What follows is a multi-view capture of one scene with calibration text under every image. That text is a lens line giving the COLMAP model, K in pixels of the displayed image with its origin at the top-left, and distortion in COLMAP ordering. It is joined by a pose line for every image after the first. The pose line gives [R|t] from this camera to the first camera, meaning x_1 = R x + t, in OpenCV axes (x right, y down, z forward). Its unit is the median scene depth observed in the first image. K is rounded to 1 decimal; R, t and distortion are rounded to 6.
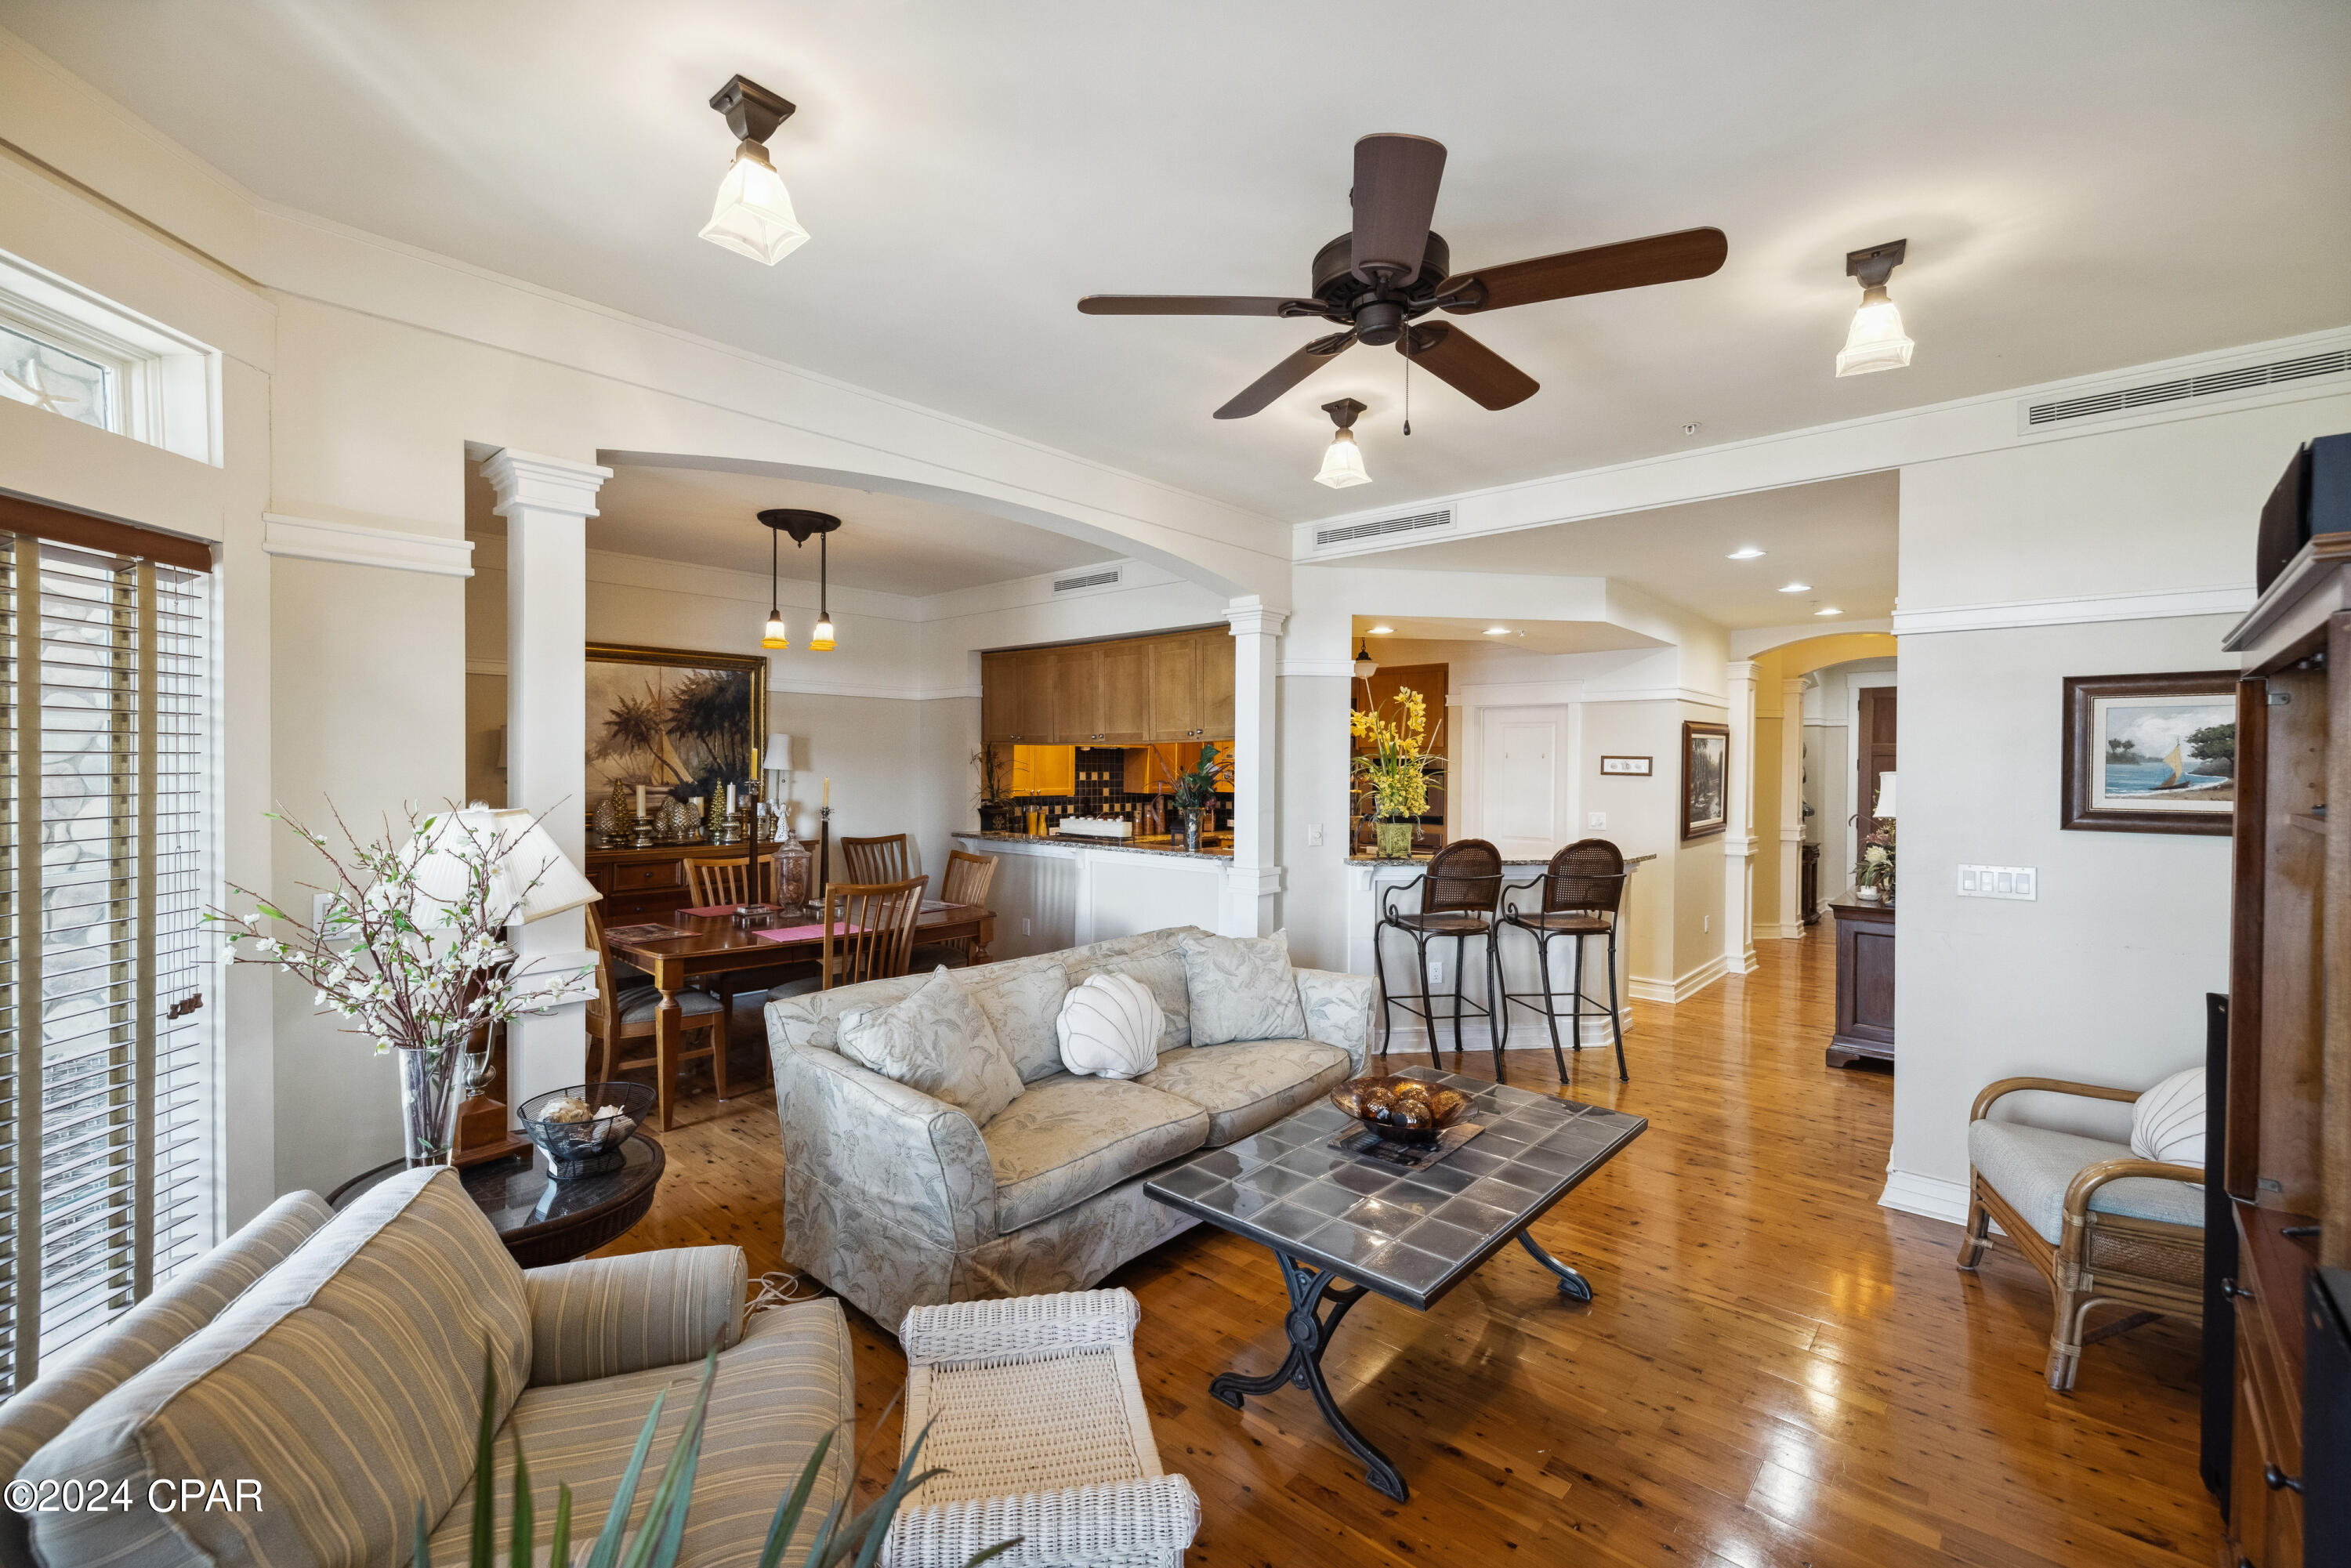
lens RADIAL K [[984.8, 0, 1165.6], [0, 984.8, 770.5], [0, 0, 1]] dist [0.000710, -0.000142]
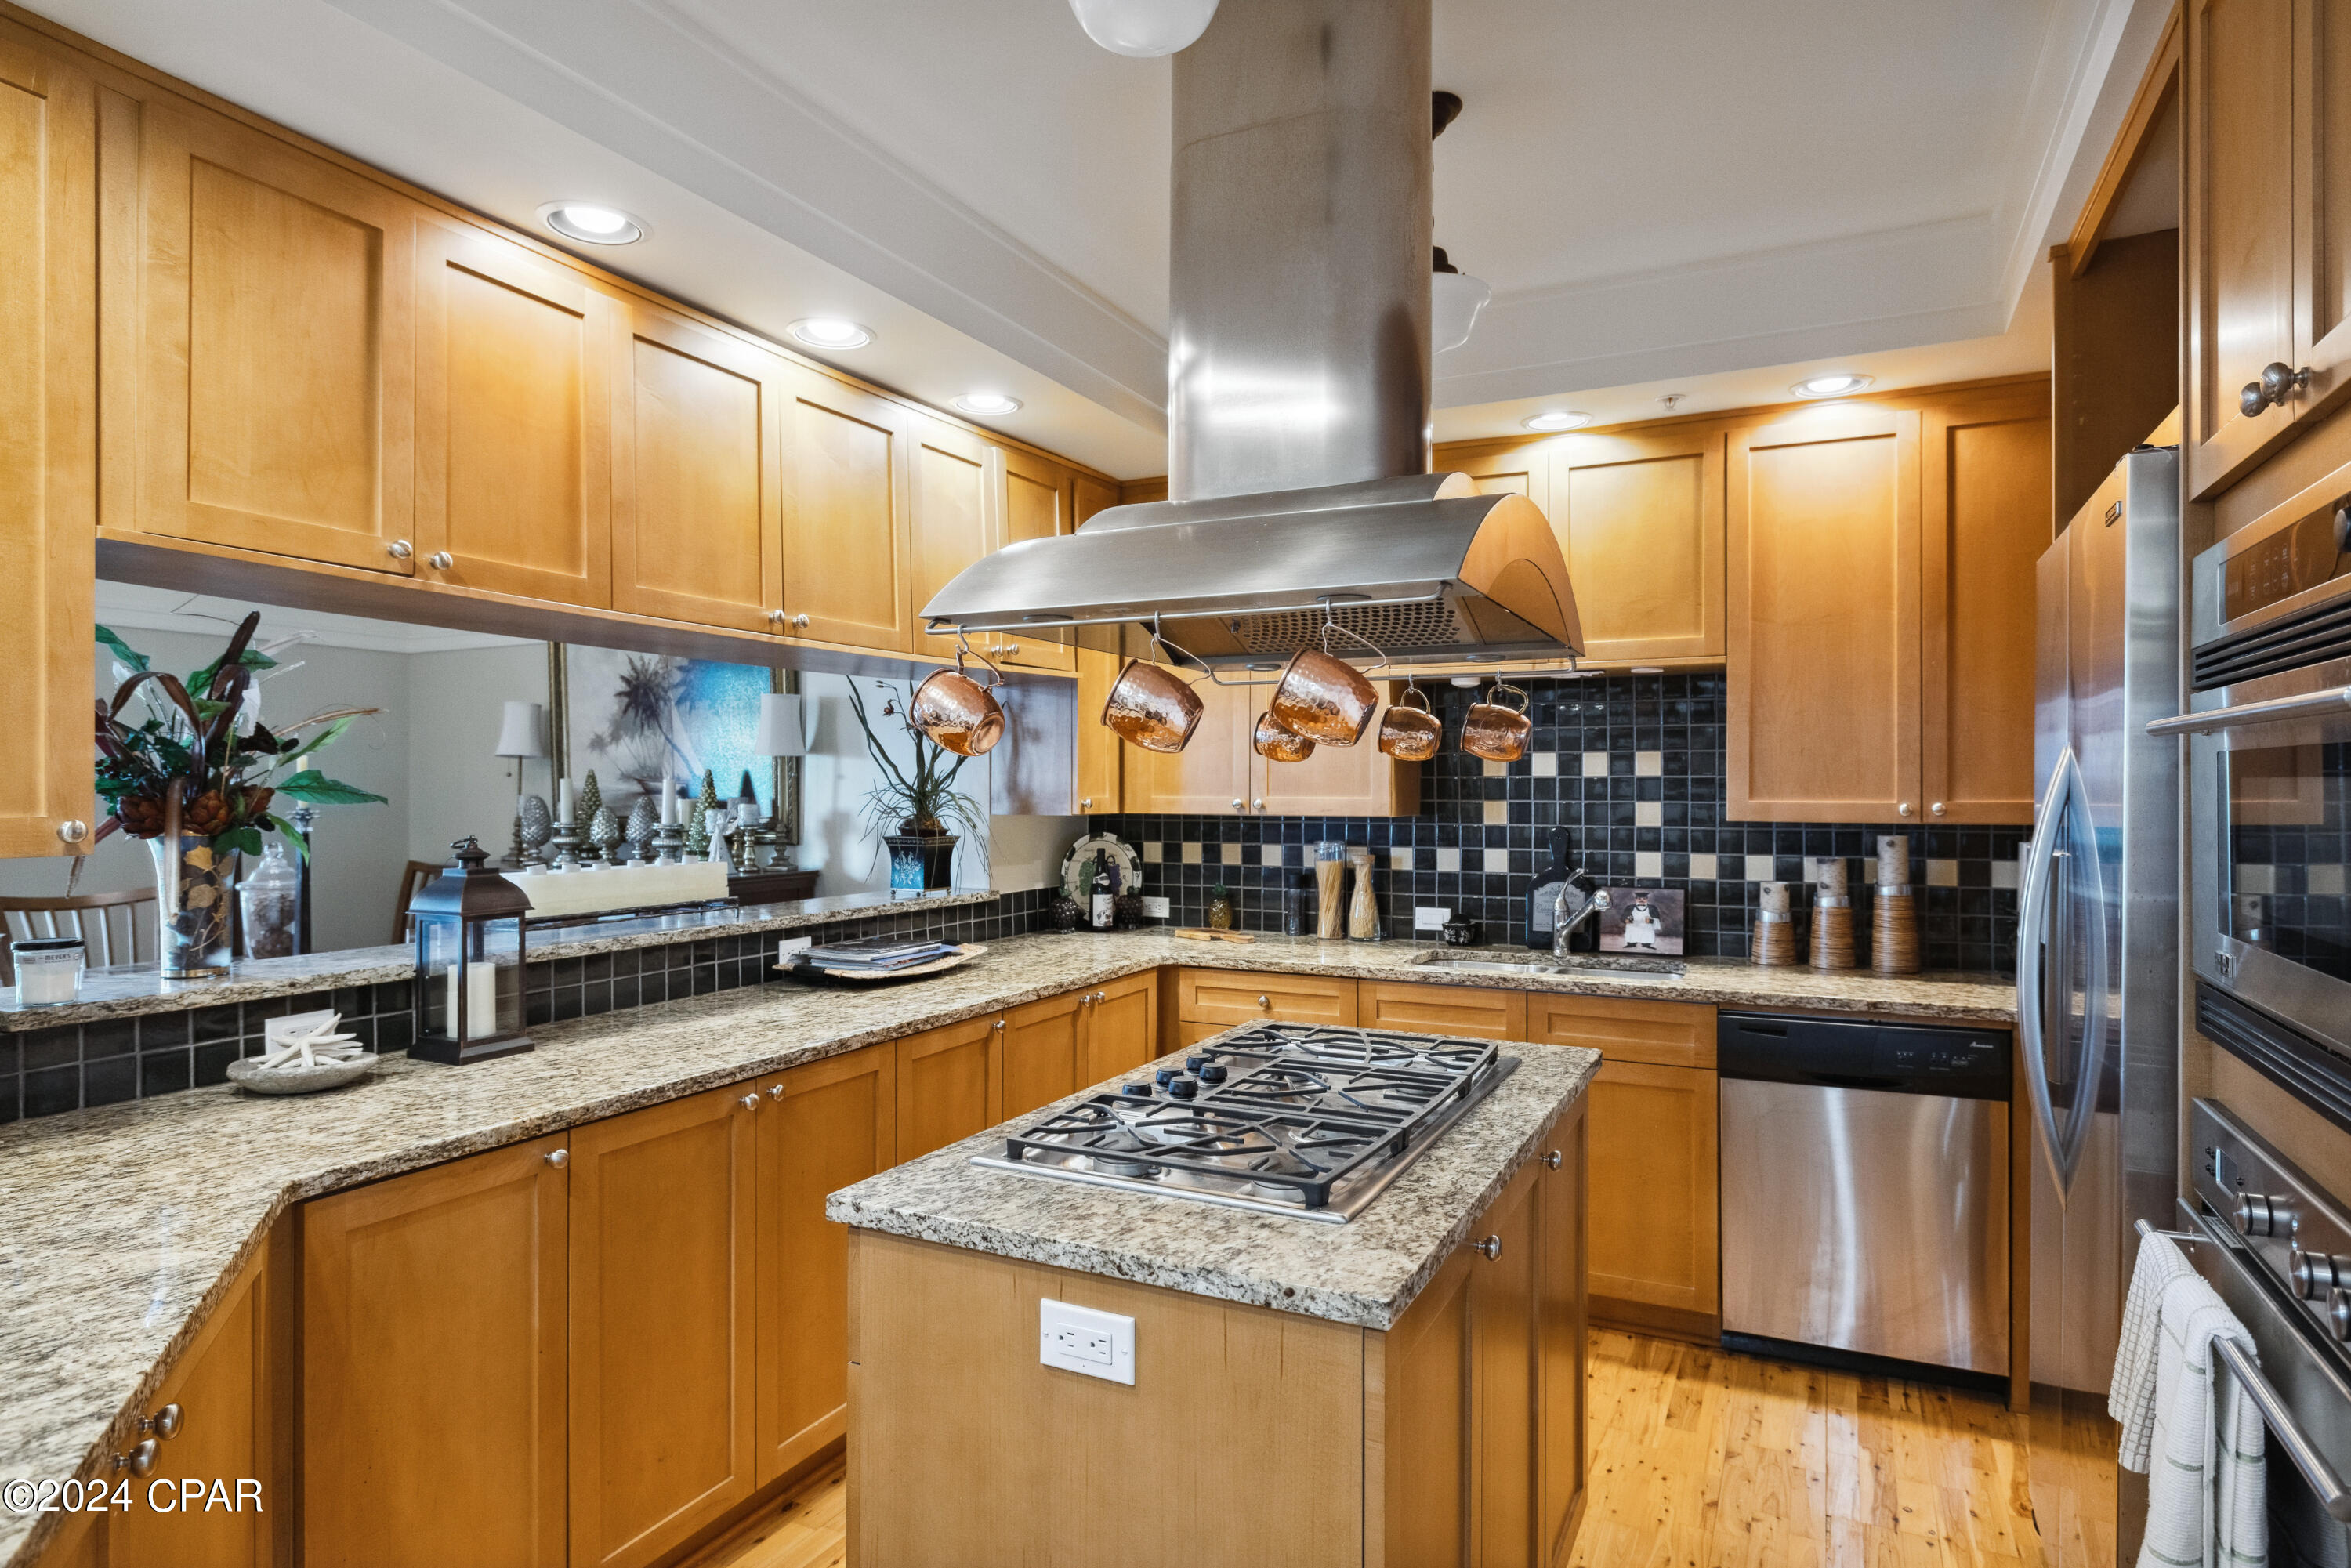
lens RADIAL K [[1306.1, 0, 1175.5], [0, 1306.1, 784.0], [0, 0, 1]] dist [-0.000649, 0.000623]
pose [[0.270578, -0.009535, -0.962651, 0.389600], [-0.004646, 0.999926, -0.011211, 0.022228], [0.962687, 0.007506, 0.270513, 0.945188]]
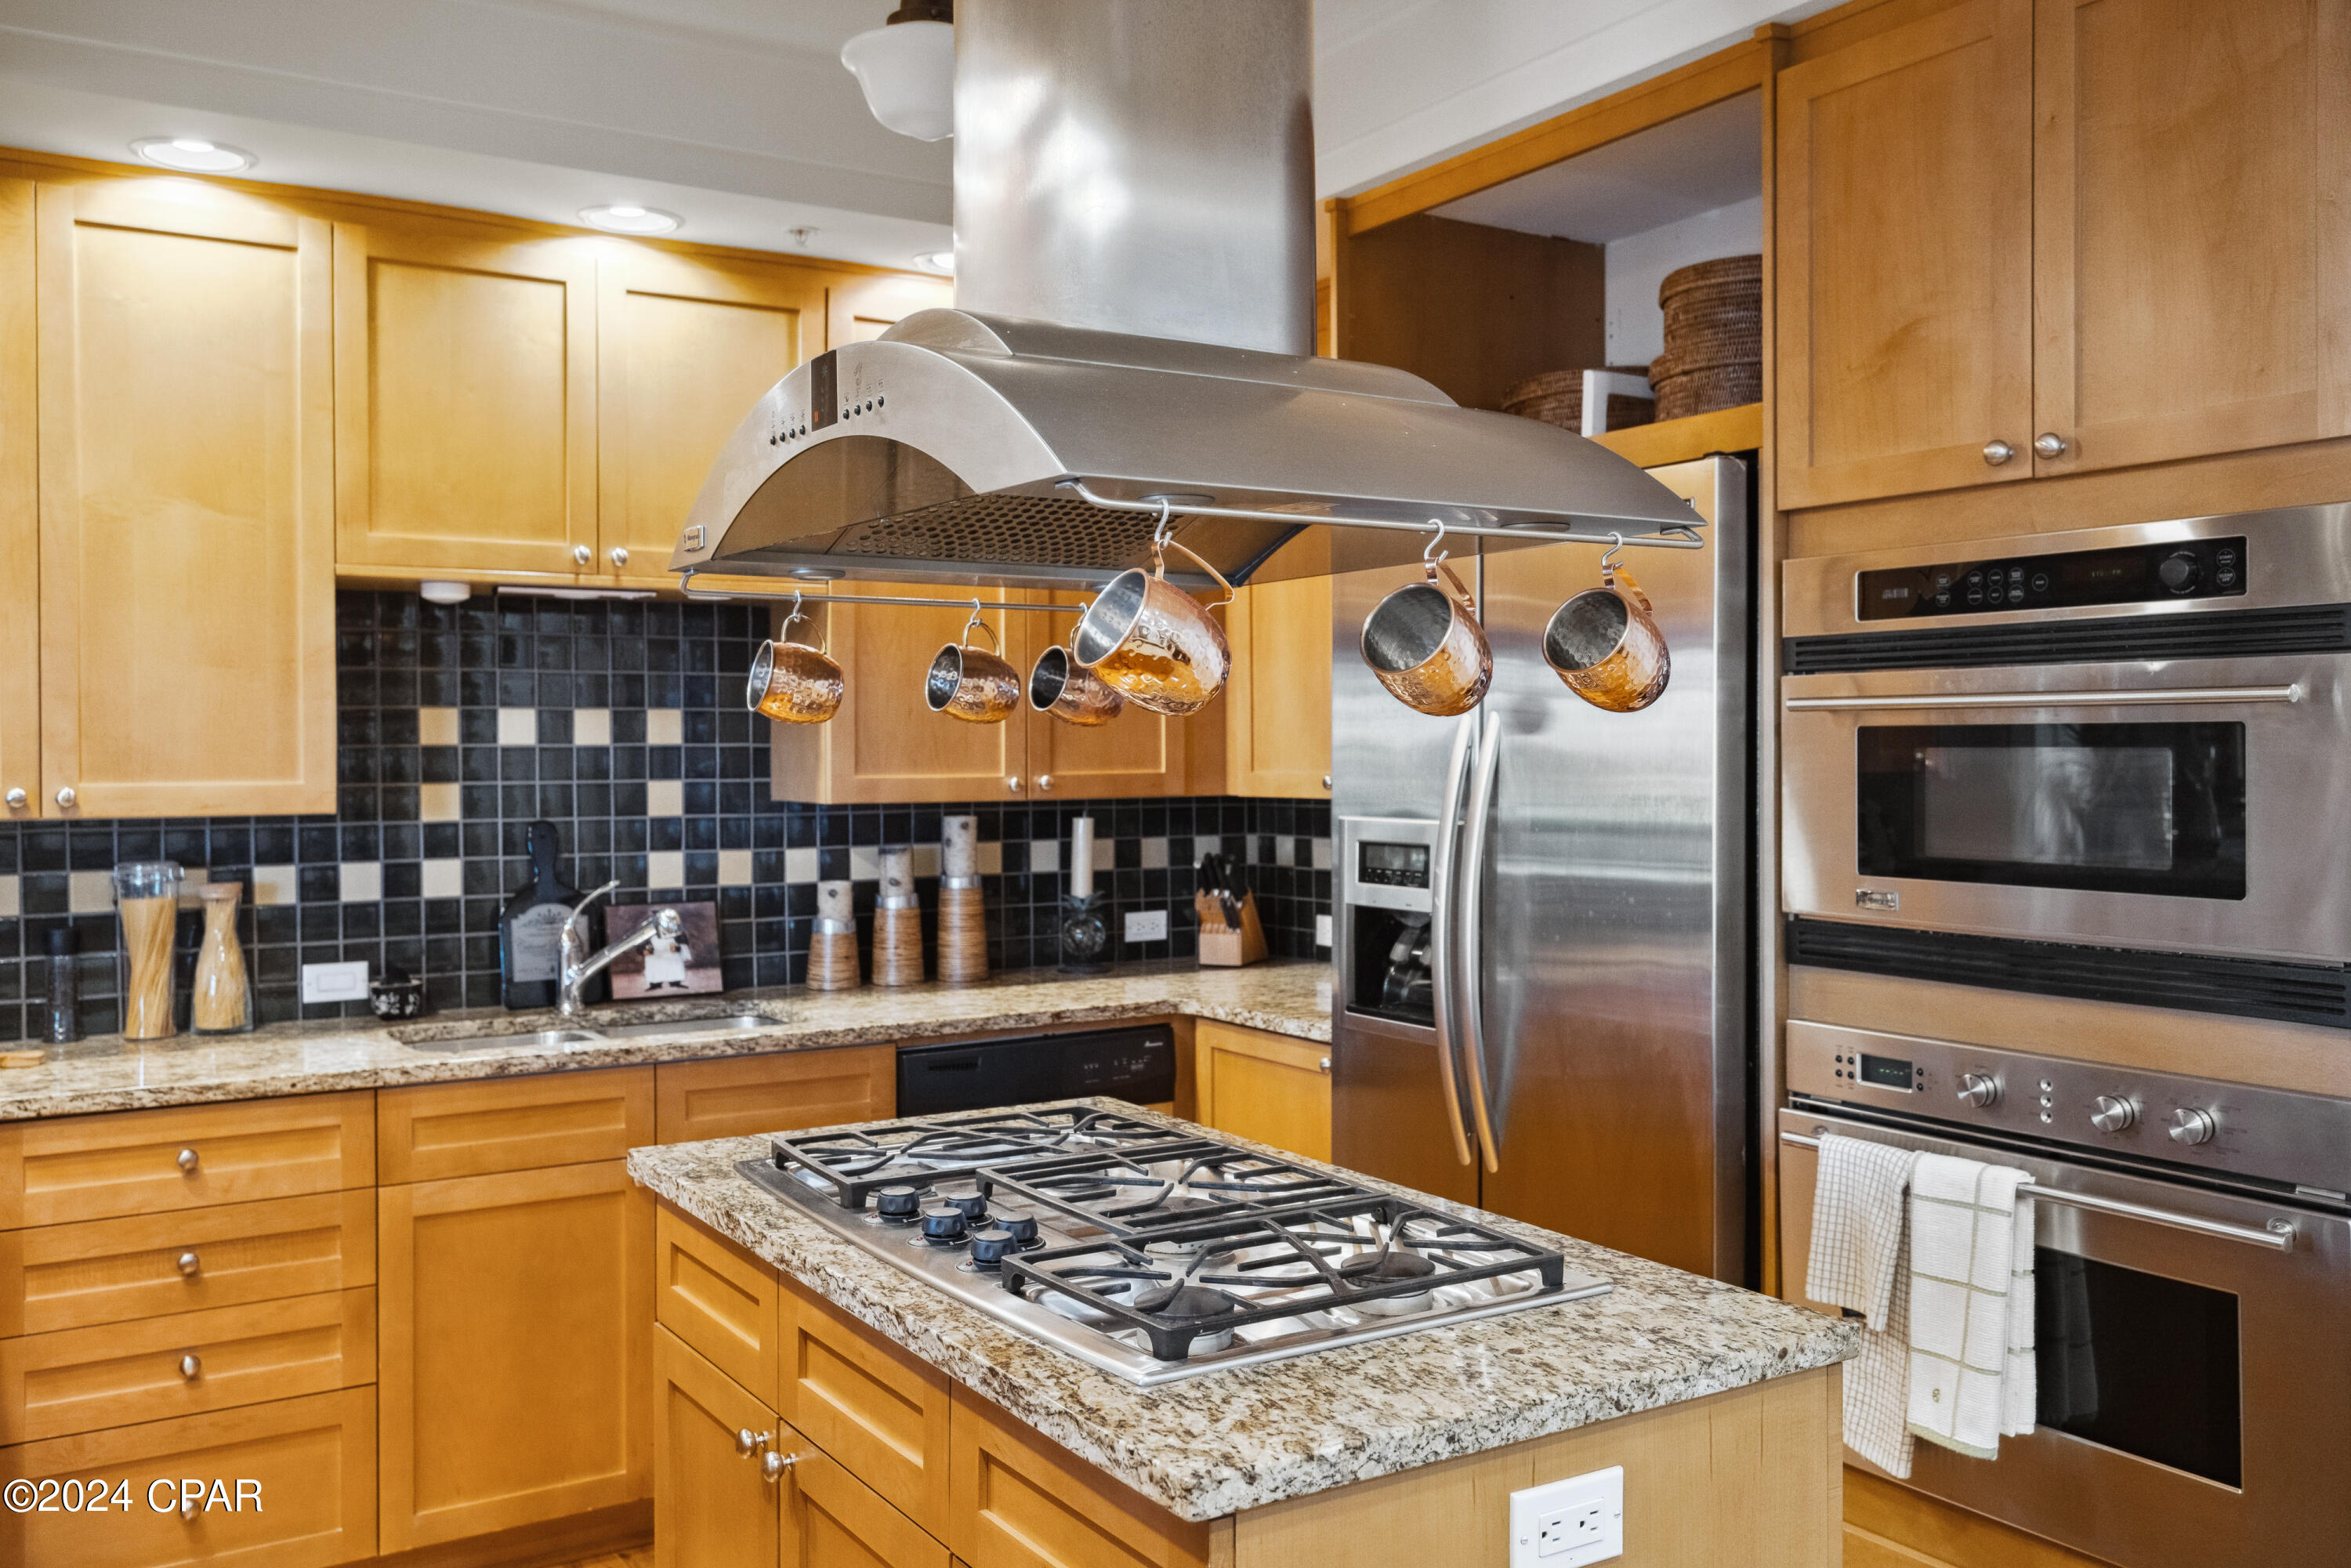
lens RADIAL K [[1951.2, 0, 1164.1], [0, 1951.2, 766.9], [0, 0, 1]] dist [0.017054, 0.001755]
pose [[0.962809, -0.010209, -0.269990, 0.216546], [0.010760, 0.999942, 0.000557, 0.019859], [0.269968, -0.003442, 0.962863, 0.770601]]
